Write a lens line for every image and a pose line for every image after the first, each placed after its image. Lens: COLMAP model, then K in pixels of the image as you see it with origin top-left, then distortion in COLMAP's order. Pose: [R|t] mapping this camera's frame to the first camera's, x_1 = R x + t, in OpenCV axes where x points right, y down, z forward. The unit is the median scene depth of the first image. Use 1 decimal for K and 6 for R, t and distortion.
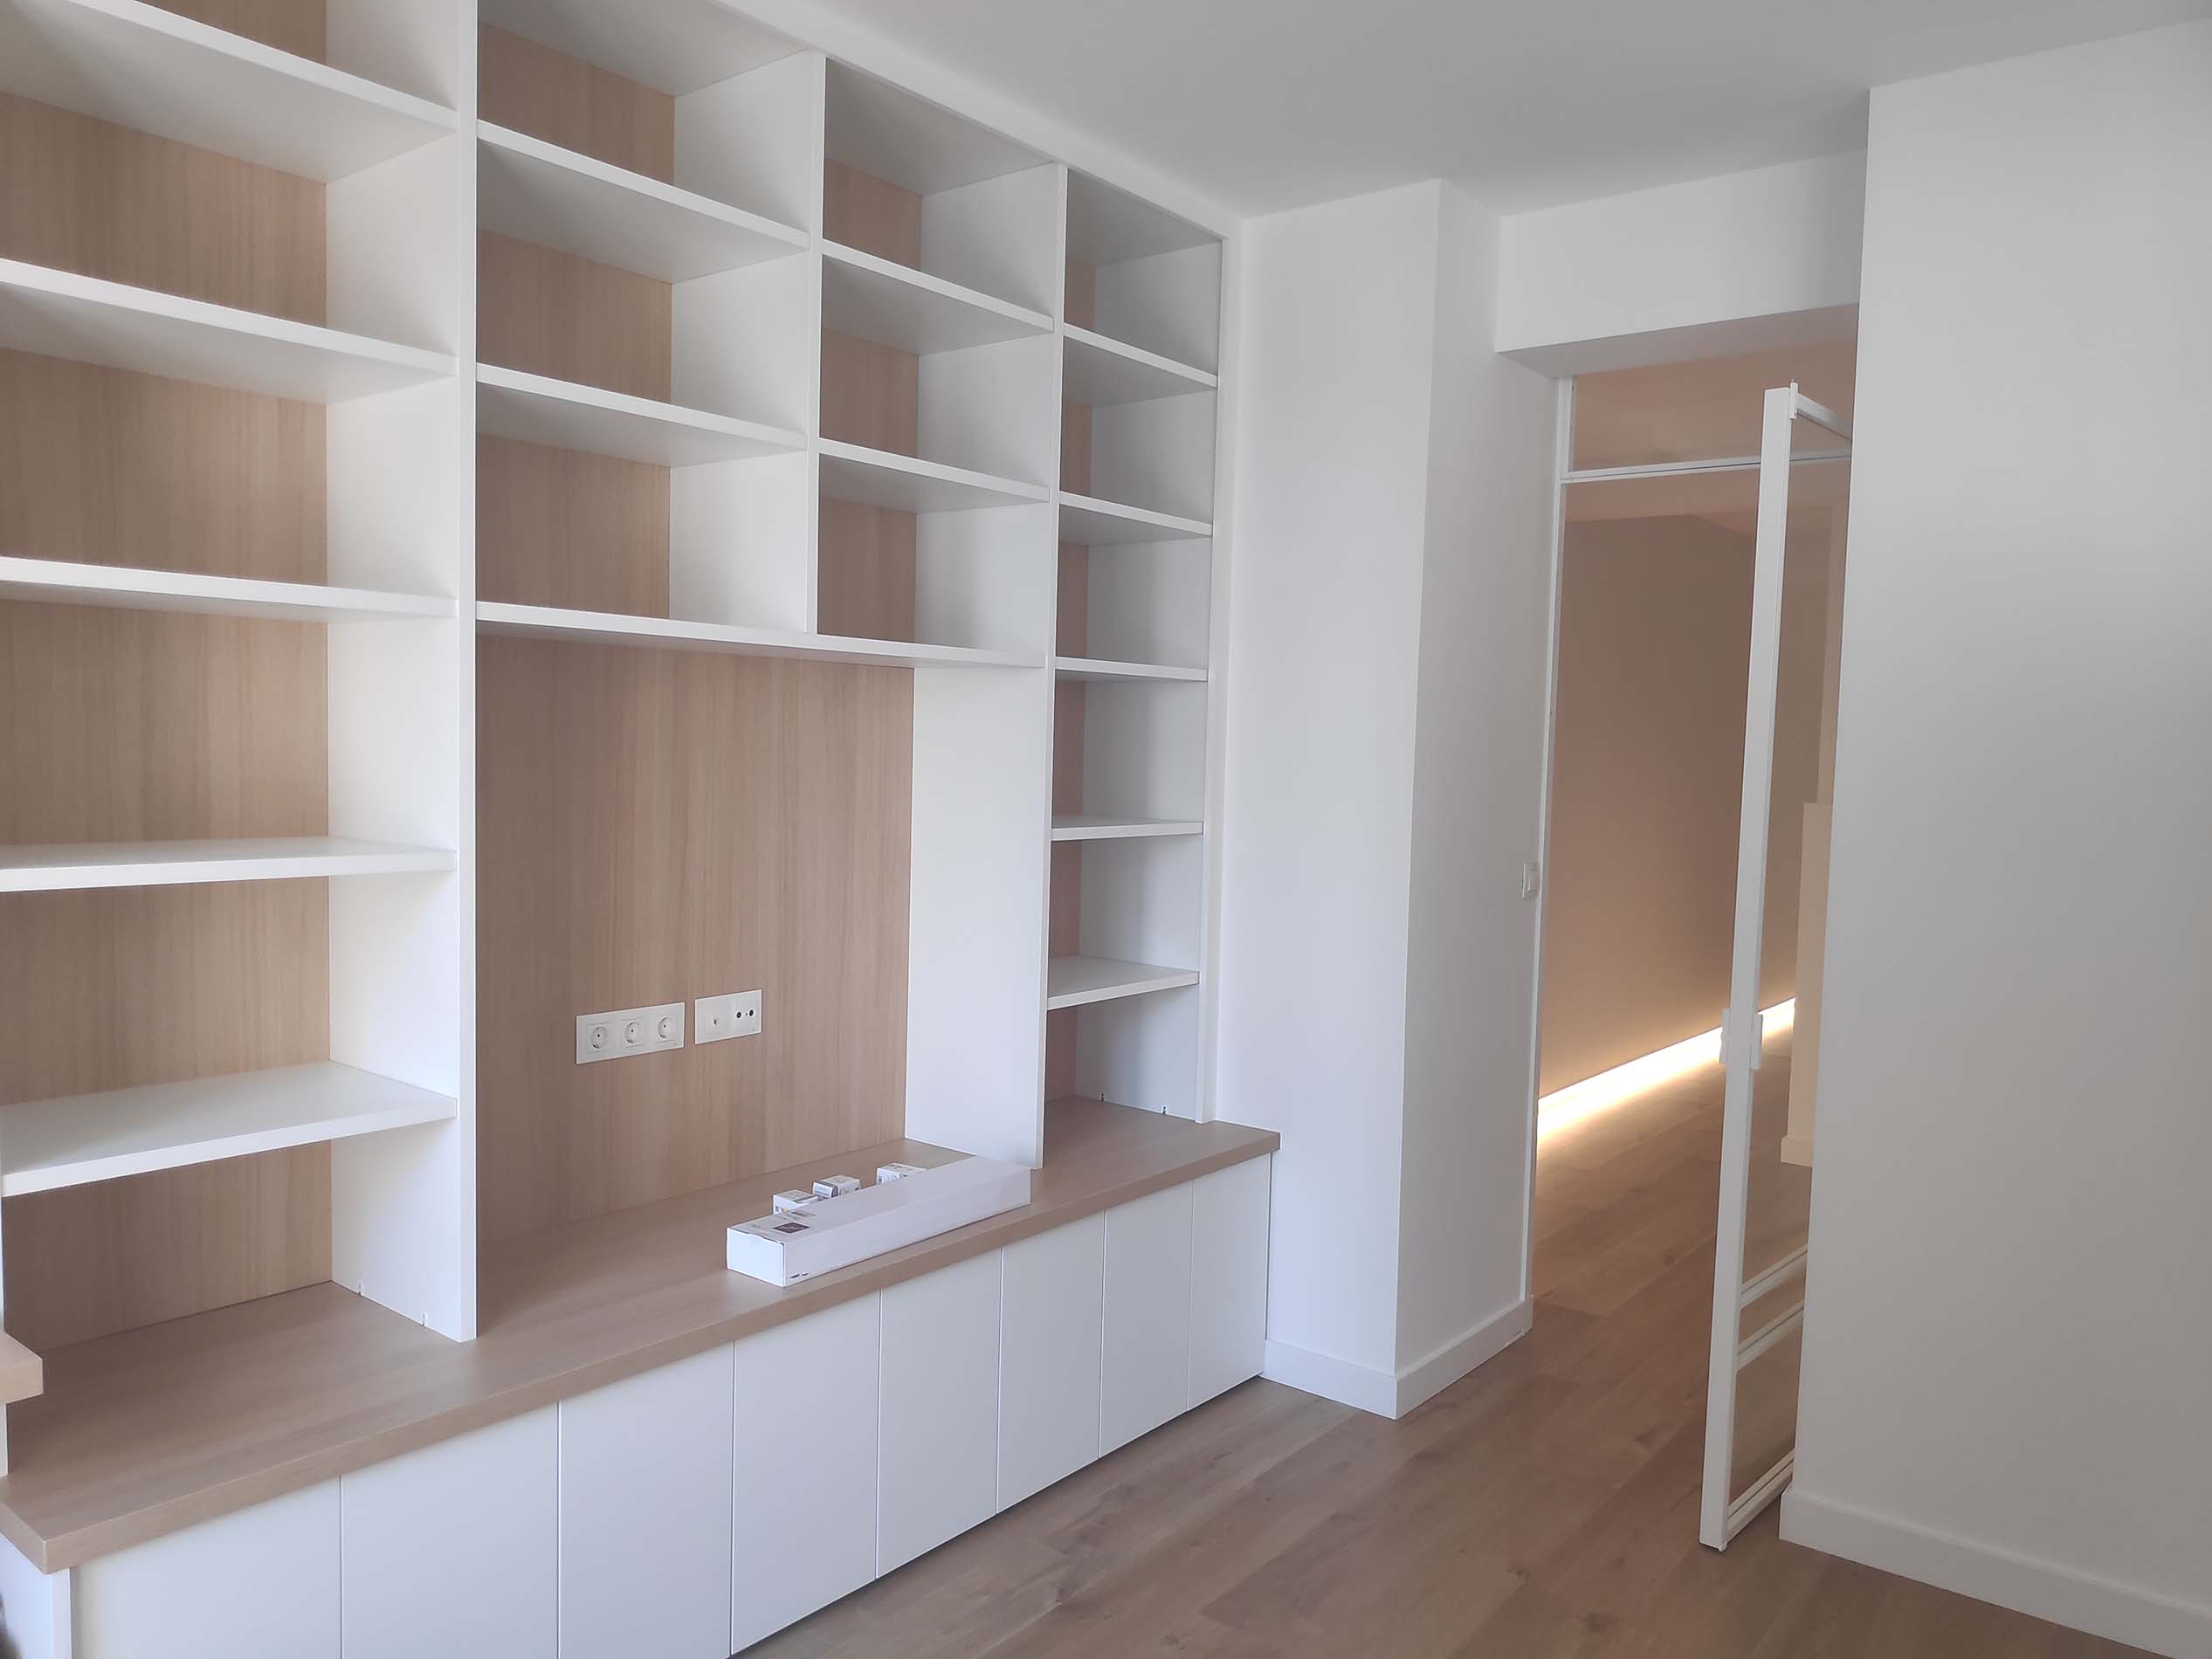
lens RADIAL K [[1605.4, 0, 1104.6], [0, 1605.4, 820.8], [0, 0, 1]] dist [0.050372, -0.099858]
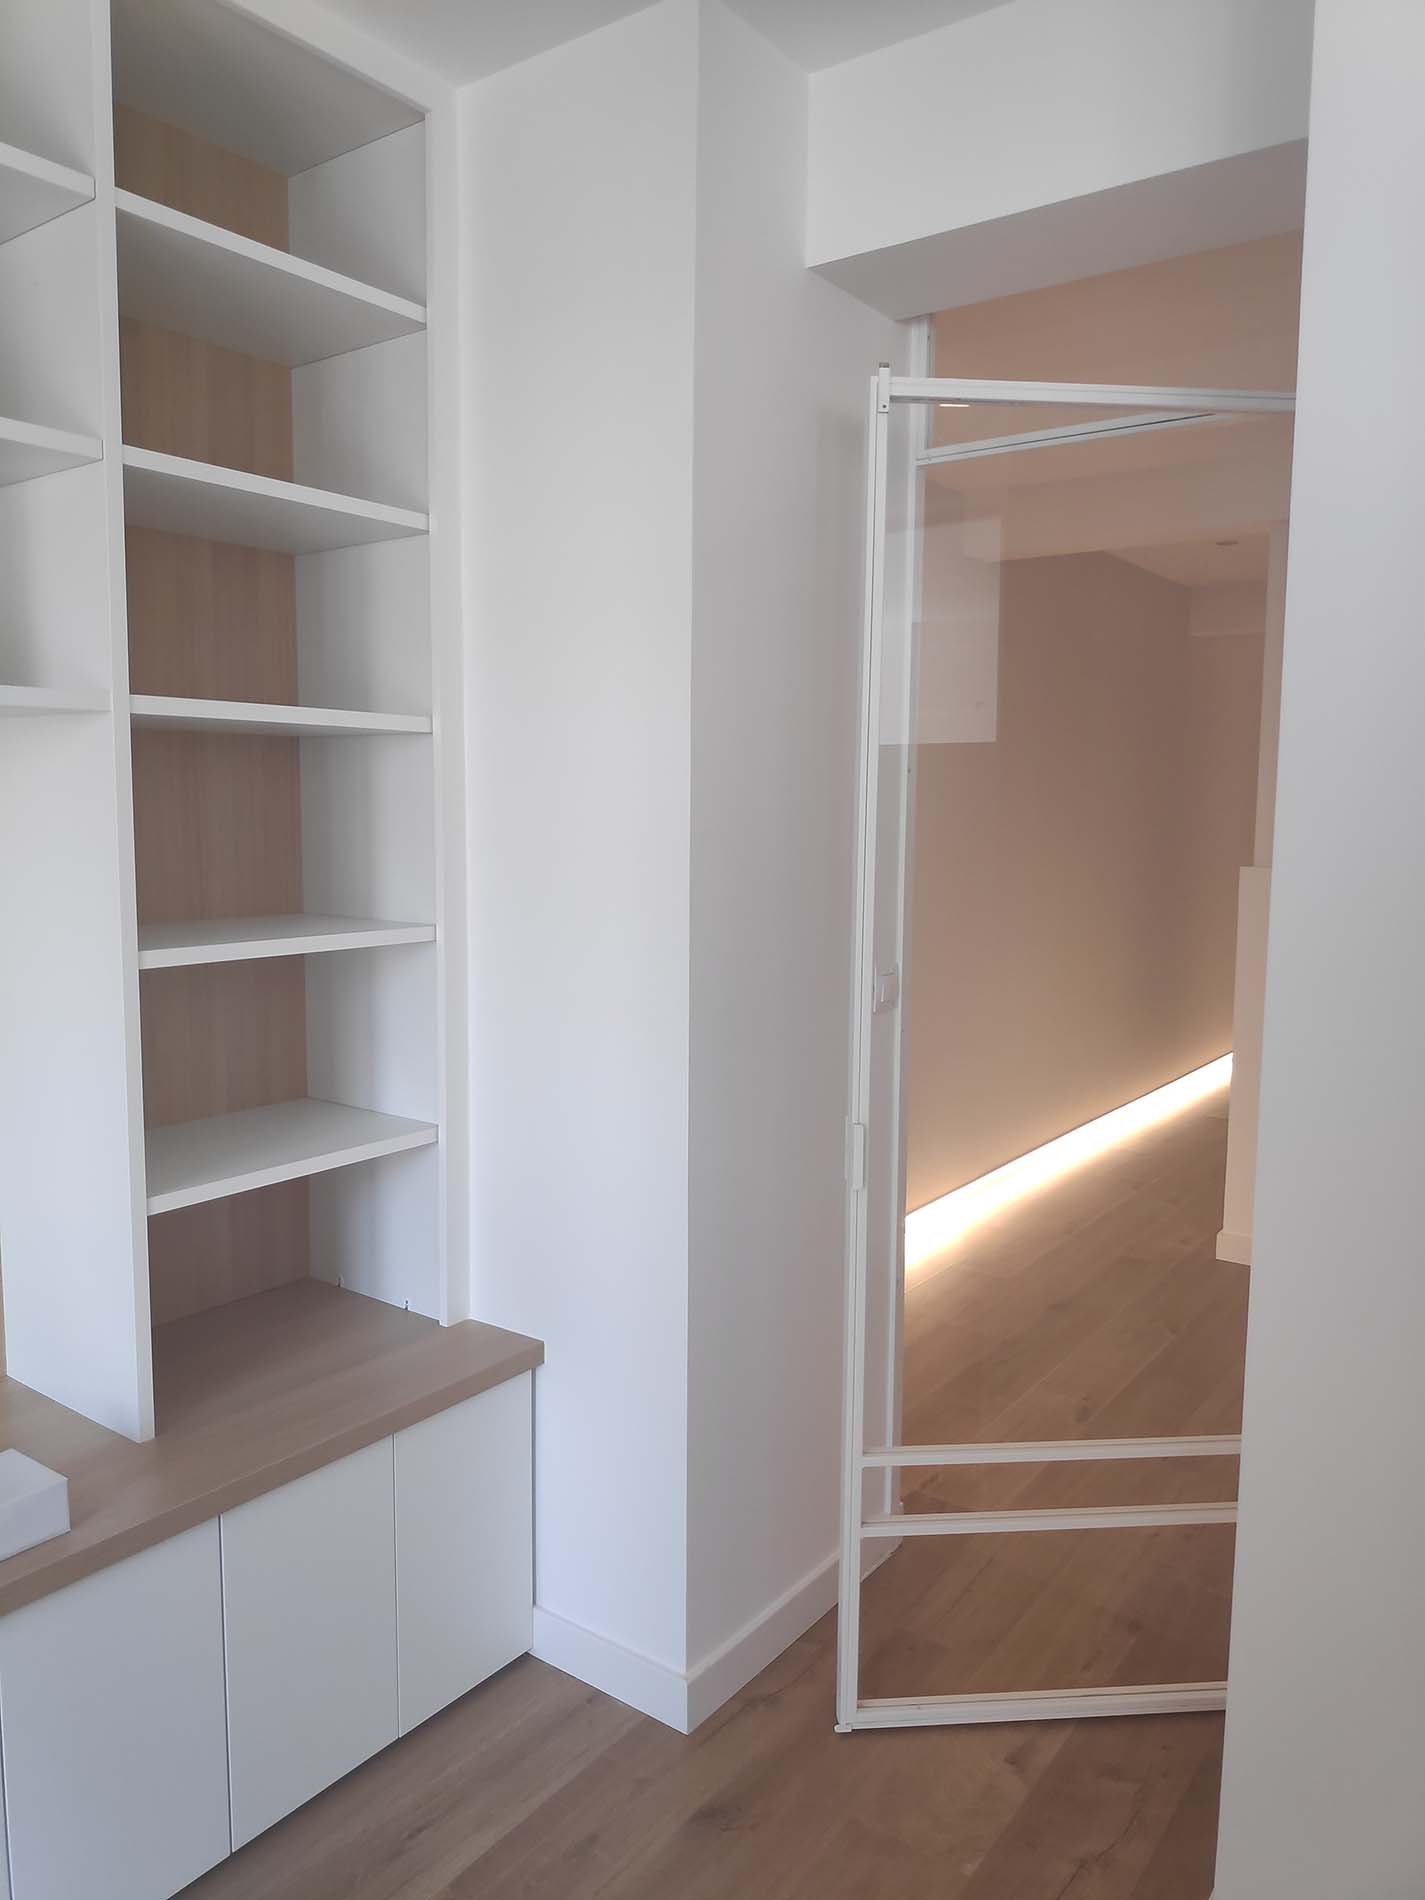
lens RADIAL K [[1371.3, 0, 712.5], [0, 1371.3, 950.0], [0, 0, 1]] dist [-0.004561, -0.002755]
pose [[0.999087, -0.025455, 0.034317, 0.210675], [0.023680, 0.998409, 0.051164, -0.021997], [-0.035564, -0.050305, 0.998100, 0.461853]]
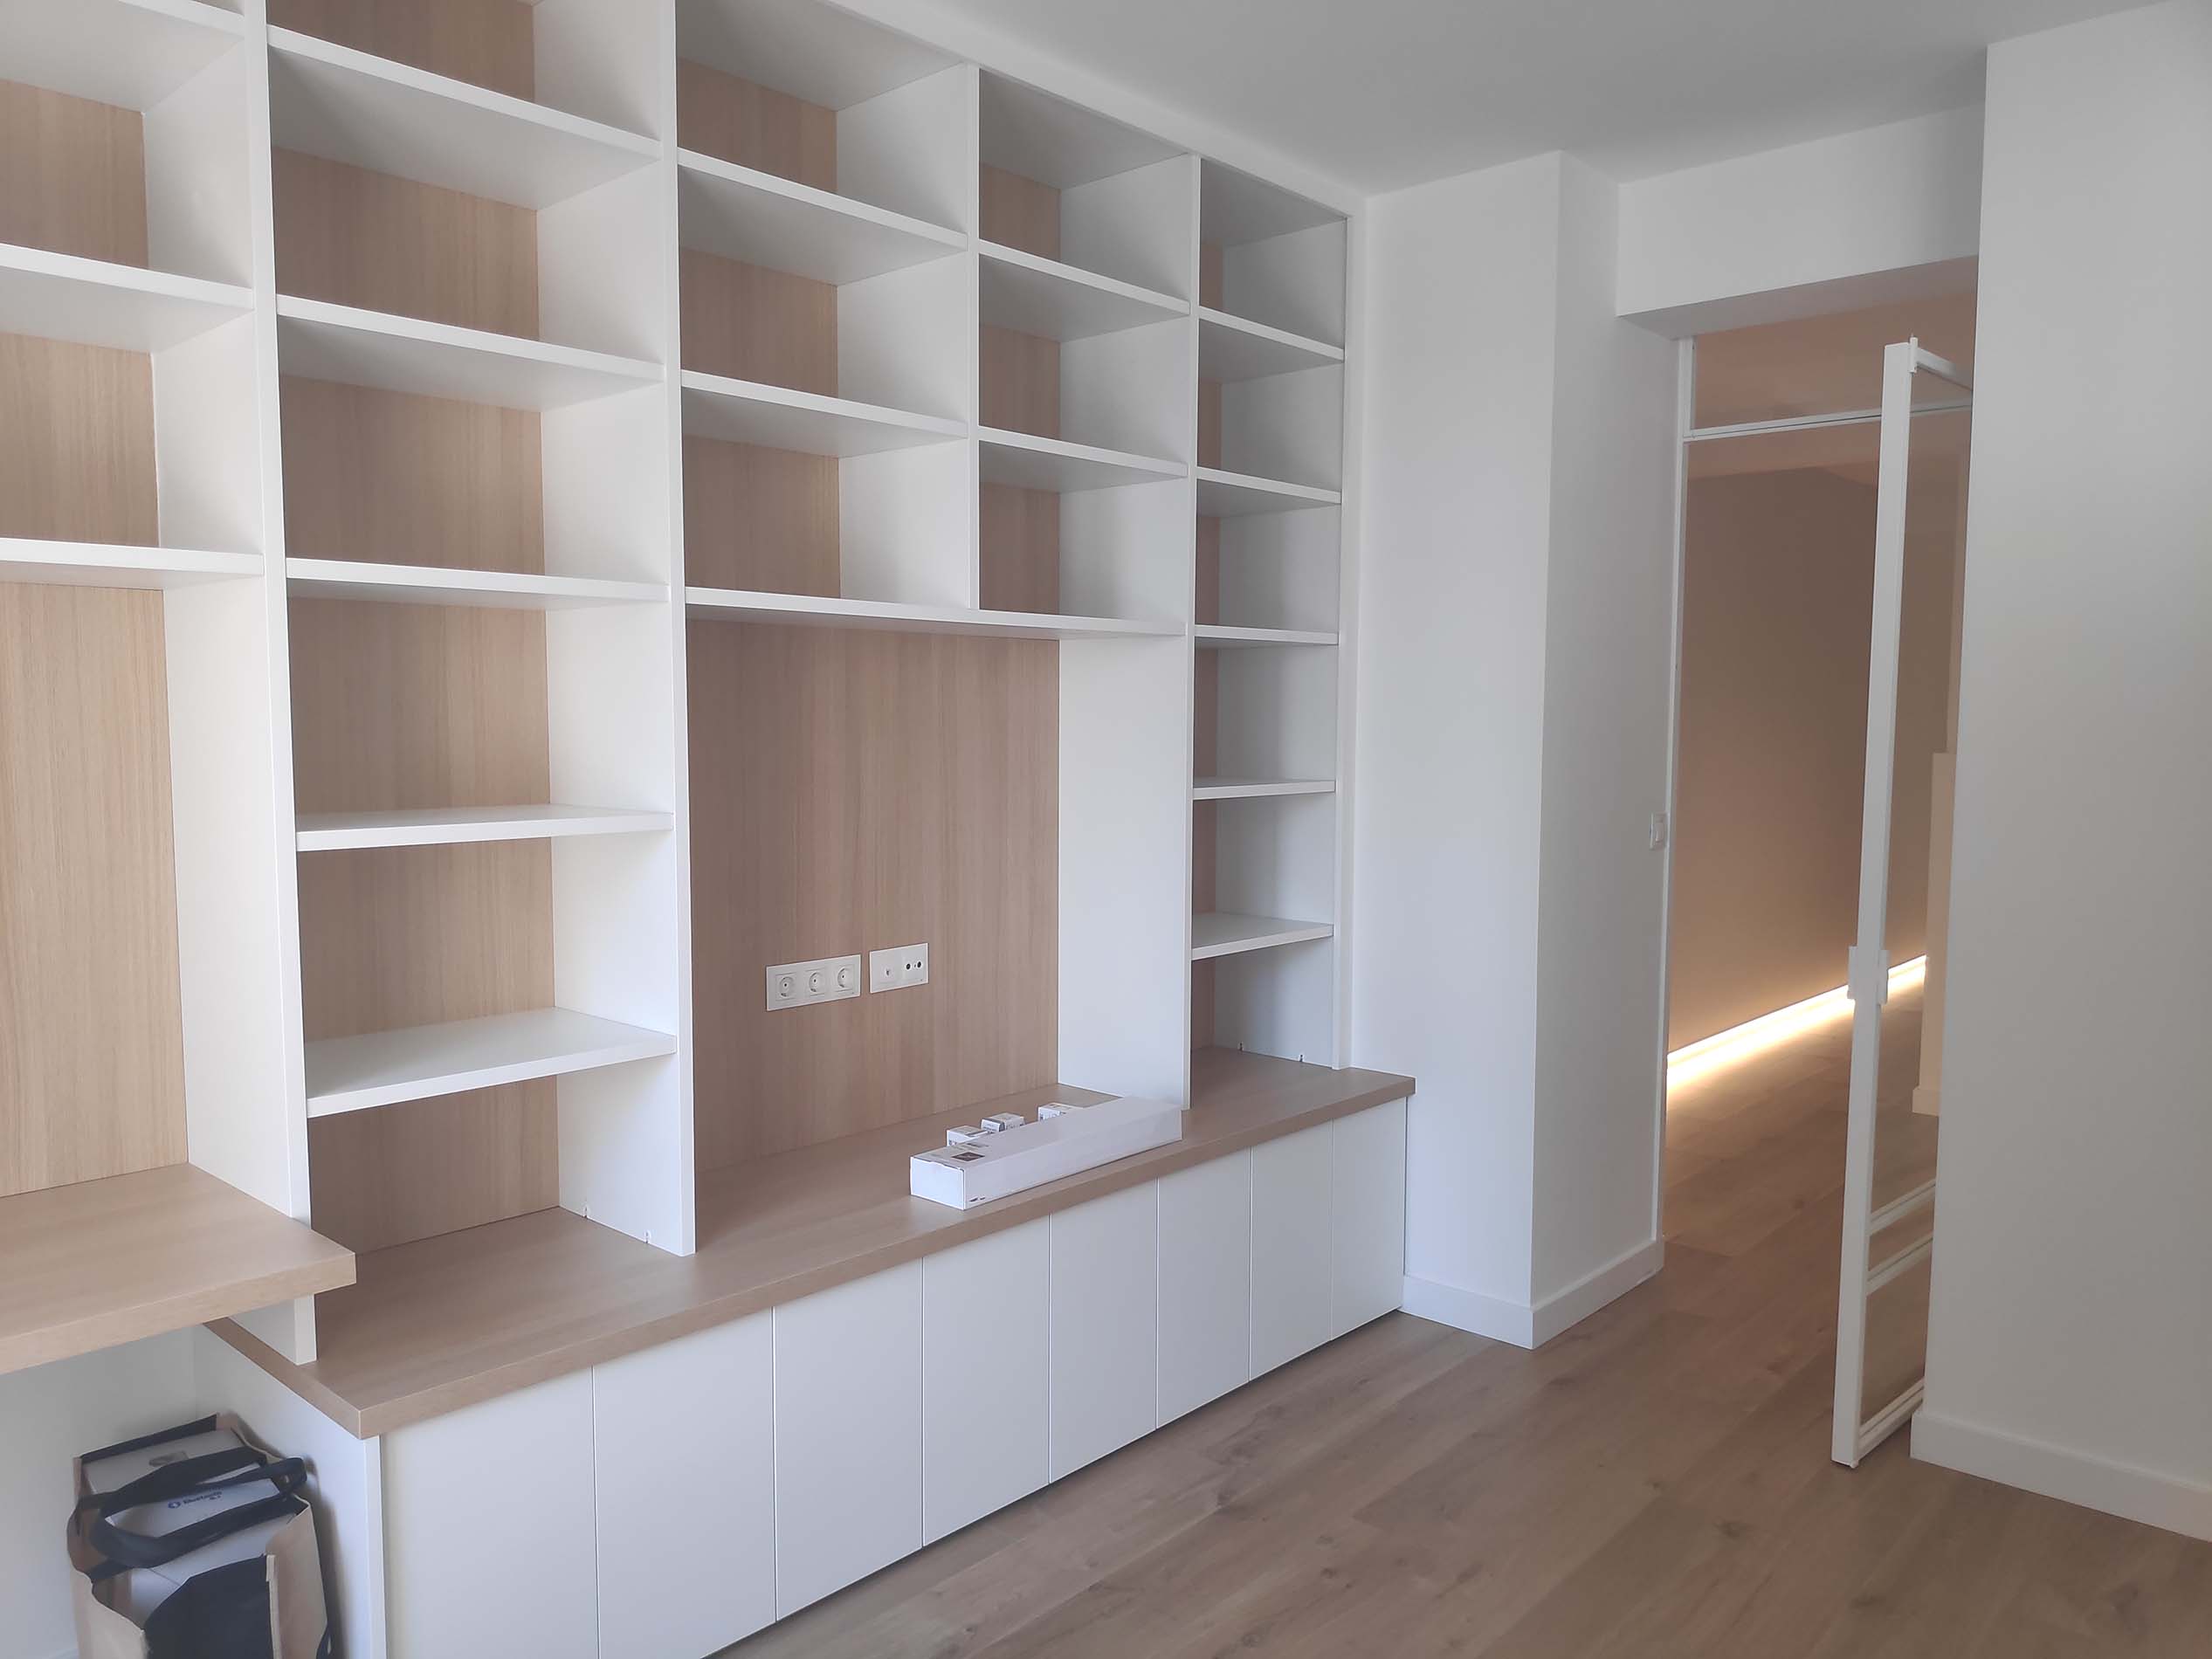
lens RADIAL K [[1601.1, 0, 1106.0], [0, 1601.1, 829.5], [0, 0, 1]] dist [0.044098, -0.101439]
pose [[0.997448, -0.018575, -0.068938, -0.019369], [0.020092, 0.999570, 0.021377, 0.008779], [0.068511, -0.022707, 0.997392, -0.056438]]
